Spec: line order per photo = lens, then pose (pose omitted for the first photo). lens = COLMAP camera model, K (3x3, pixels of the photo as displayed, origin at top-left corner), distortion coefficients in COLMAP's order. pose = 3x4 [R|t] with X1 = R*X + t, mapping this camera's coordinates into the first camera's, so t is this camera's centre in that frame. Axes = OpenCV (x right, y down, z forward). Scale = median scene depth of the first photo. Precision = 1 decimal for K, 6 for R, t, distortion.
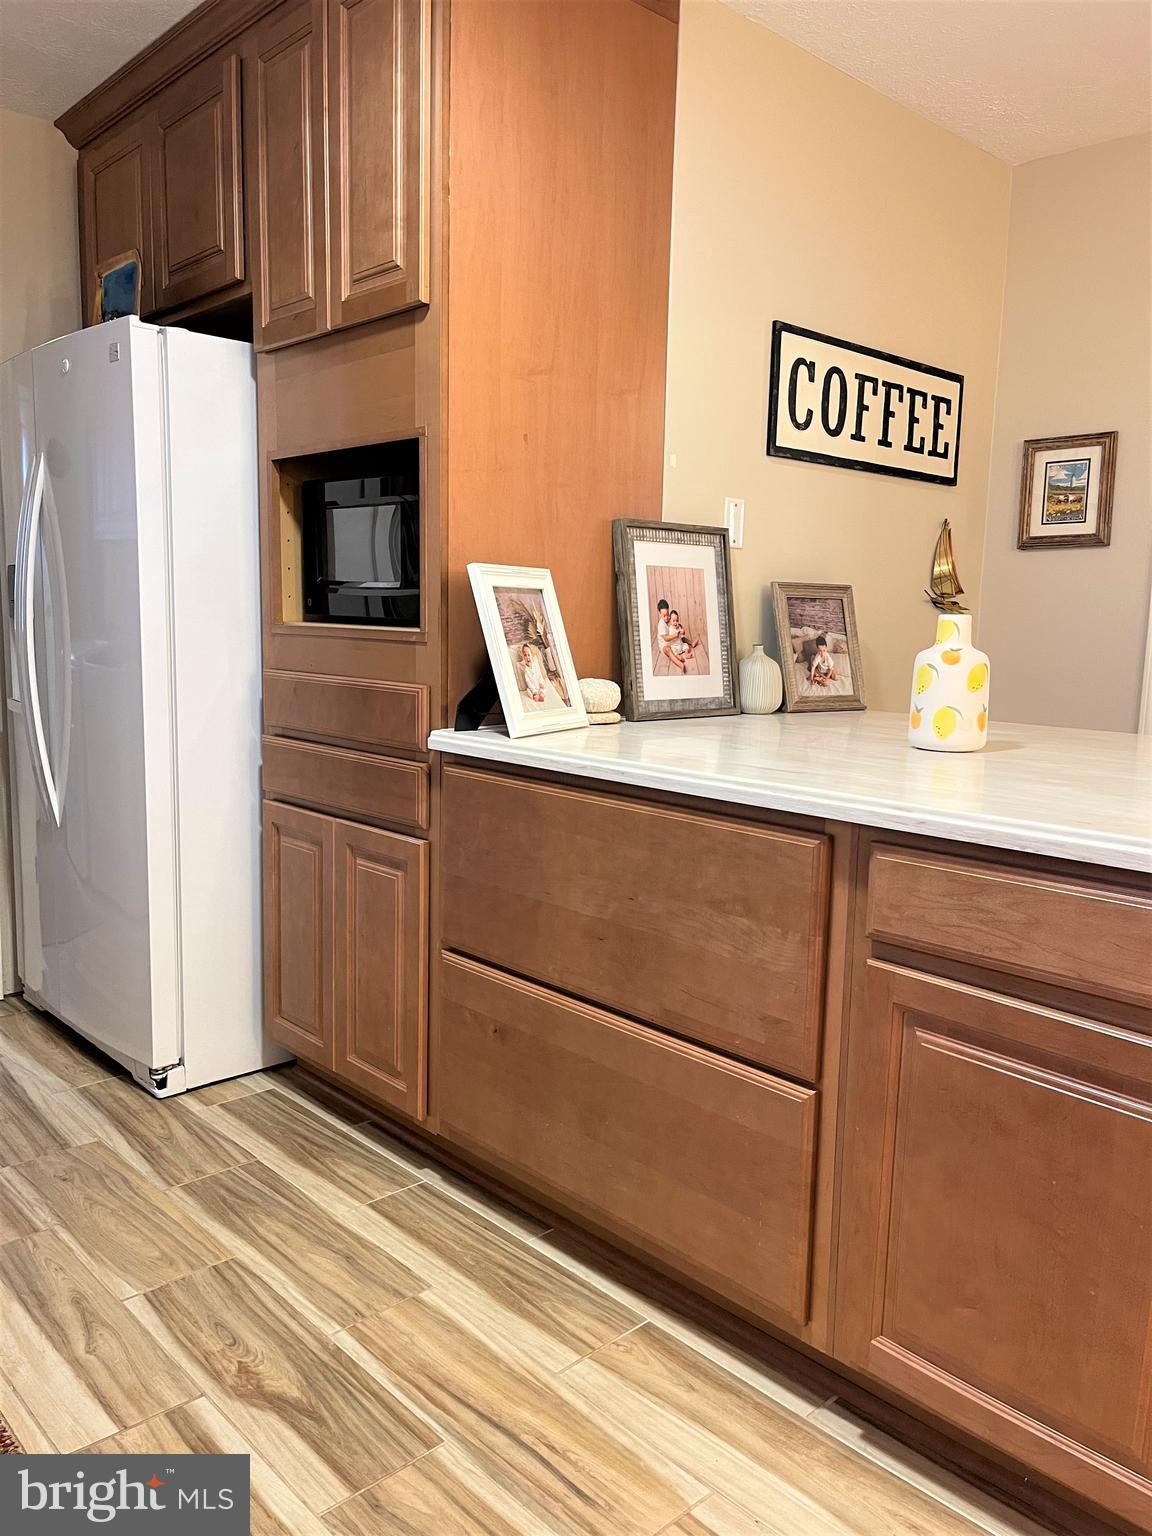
lens RADIAL K [[1169.8, 0, 569.1], [0, 1169.8, 763.9], [0, 0, 1]] dist [0.081990, -0.100714]
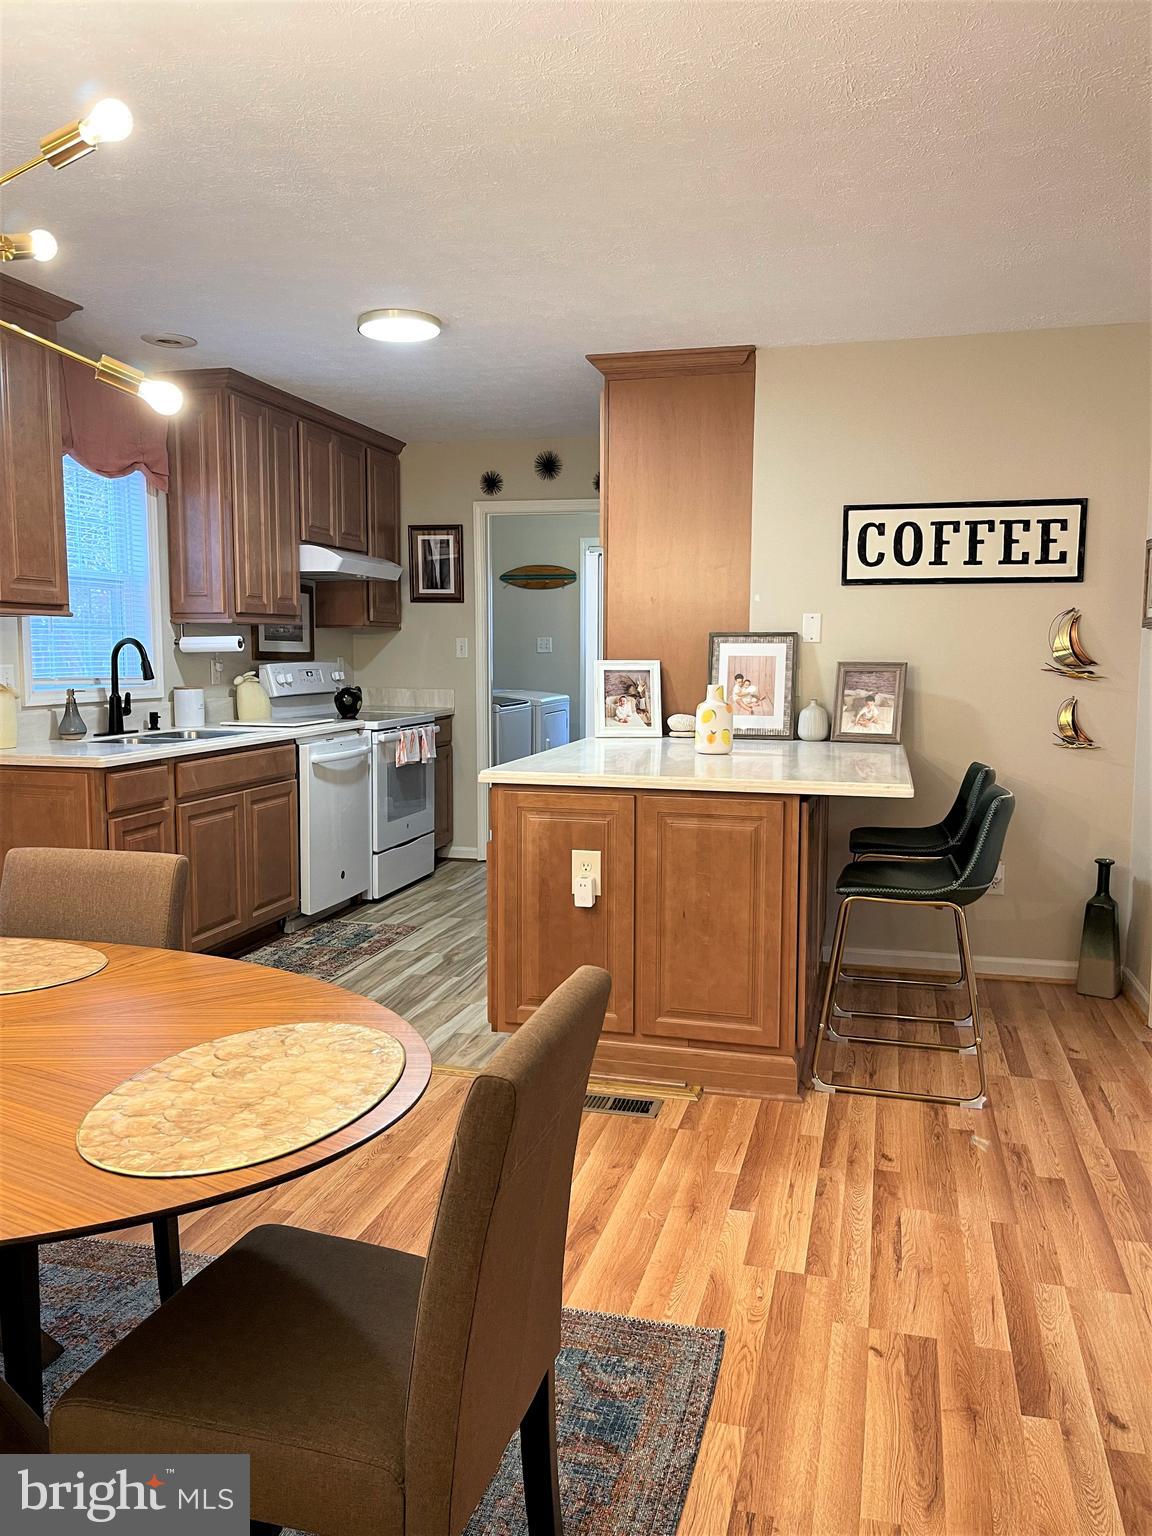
lens RADIAL K [[1169.8, 0, 569.1], [0, 1169.8, 763.9], [0, 0, 1]] dist [0.081990, -0.100714]
pose [[0.528310, 0.064426, -0.846603, 1.432776], [-0.100924, 0.994813, 0.012725, 0.003664], [0.843032, 0.078720, 0.532072, -0.182840]]
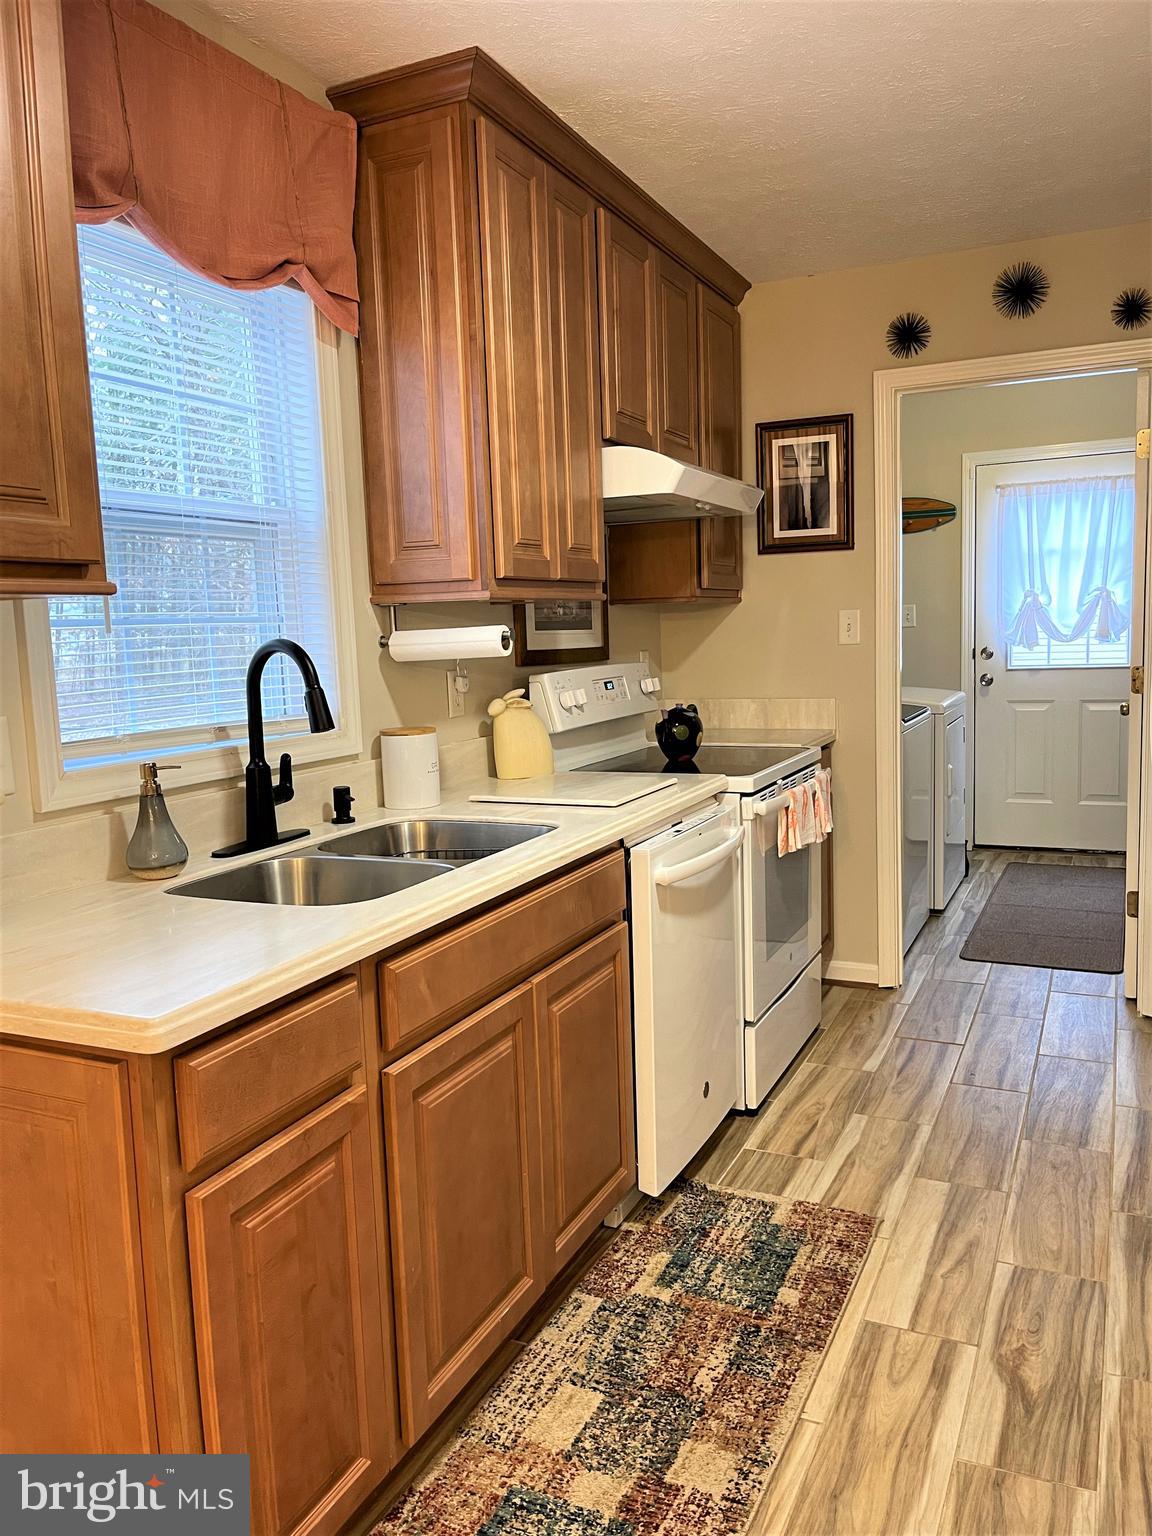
lens RADIAL K [[1169.8, 0, 569.1], [0, 1169.8, 763.9], [0, 0, 1]] dist [0.081990, -0.100714]
pose [[0.371577, 0.073676, -0.925474, 0.406495], [-0.076612, 0.995880, 0.048522, -0.063884], [0.925236, 0.052873, 0.375690, 0.070809]]
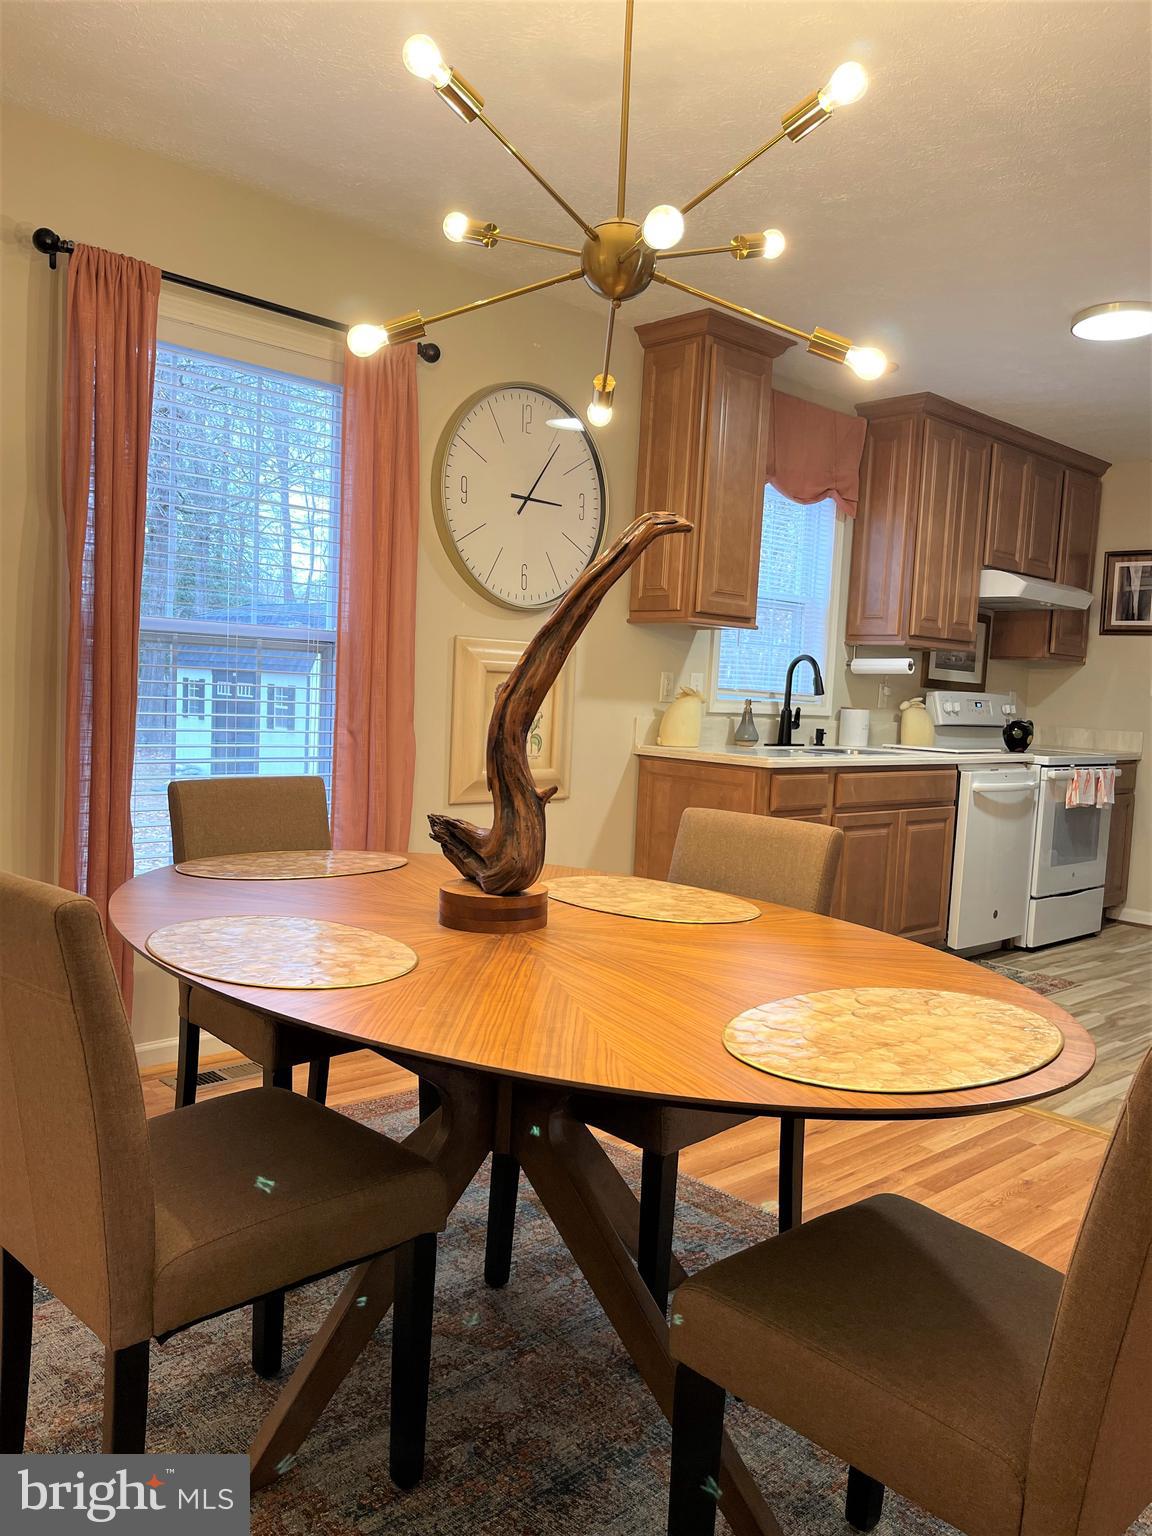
lens RADIAL K [[1171.2, 0, 576.0], [0, 1171.2, 768.0], [0, 0, 1]] dist [0.064887, -0.096350]
pose [[0.013276, 0.050927, -0.998614, 1.419164], [-0.178588, 0.982765, 0.047745, 0.055562], [0.983834, 0.177706, 0.022142, -0.175076]]
